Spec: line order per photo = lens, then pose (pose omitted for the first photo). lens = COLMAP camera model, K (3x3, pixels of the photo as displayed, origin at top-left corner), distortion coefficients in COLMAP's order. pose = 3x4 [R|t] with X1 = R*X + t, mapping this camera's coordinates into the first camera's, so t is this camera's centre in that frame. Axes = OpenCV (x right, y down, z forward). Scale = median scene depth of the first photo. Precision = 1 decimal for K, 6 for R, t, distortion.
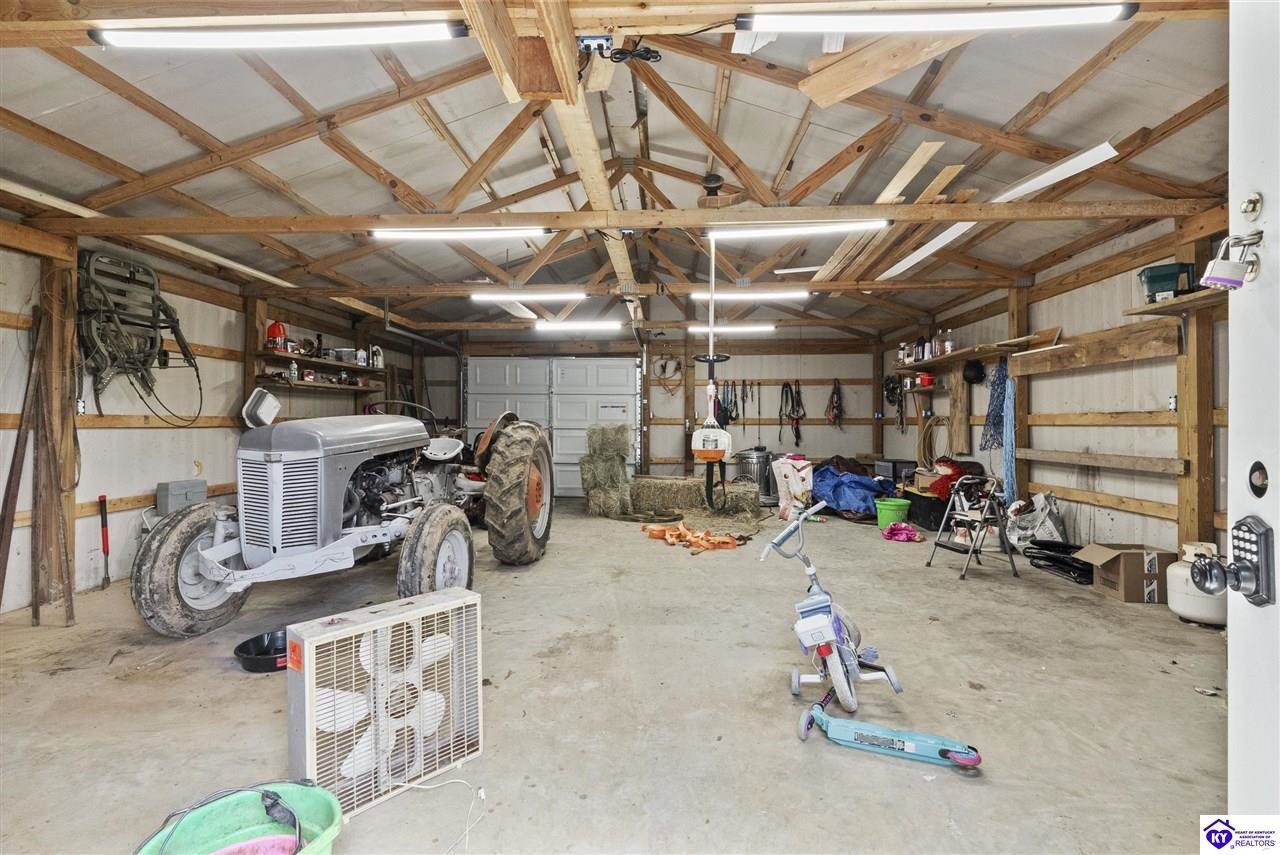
lens RADIAL K [[570.5, 0, 644.4], [0, 570.5, 426.3], [0, 0, 1]] dist [0.000161, -0.000026]
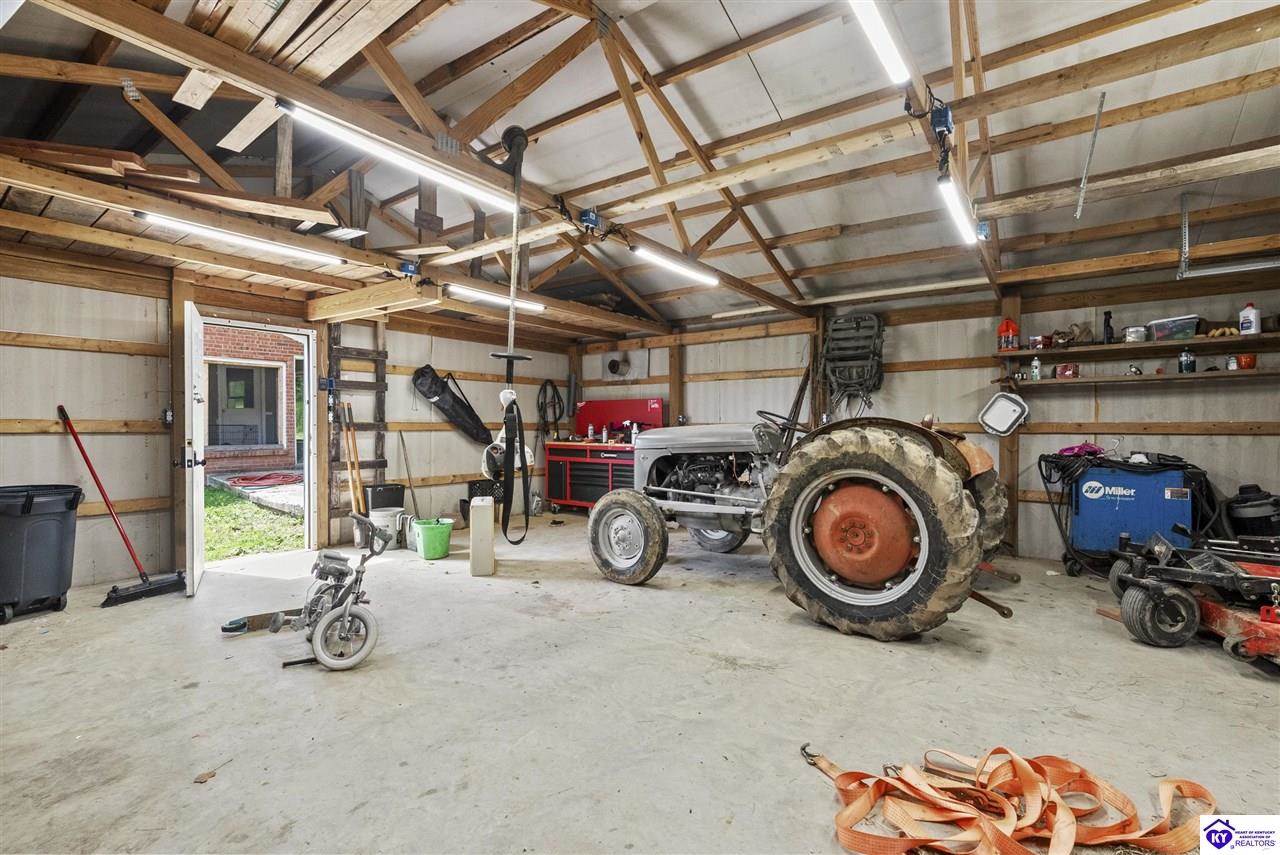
lens RADIAL K [[570.5, 0, 641.4], [0, 570.5, 425.6], [0, 0, 1]] dist [0.000161, -0.000026]
pose [[-0.550045, 0.002658, -0.835131, 0.757642], [-0.002630, 0.999984, 0.004915, -0.024918], [0.835131, 0.004900, -0.550030, 1.713815]]
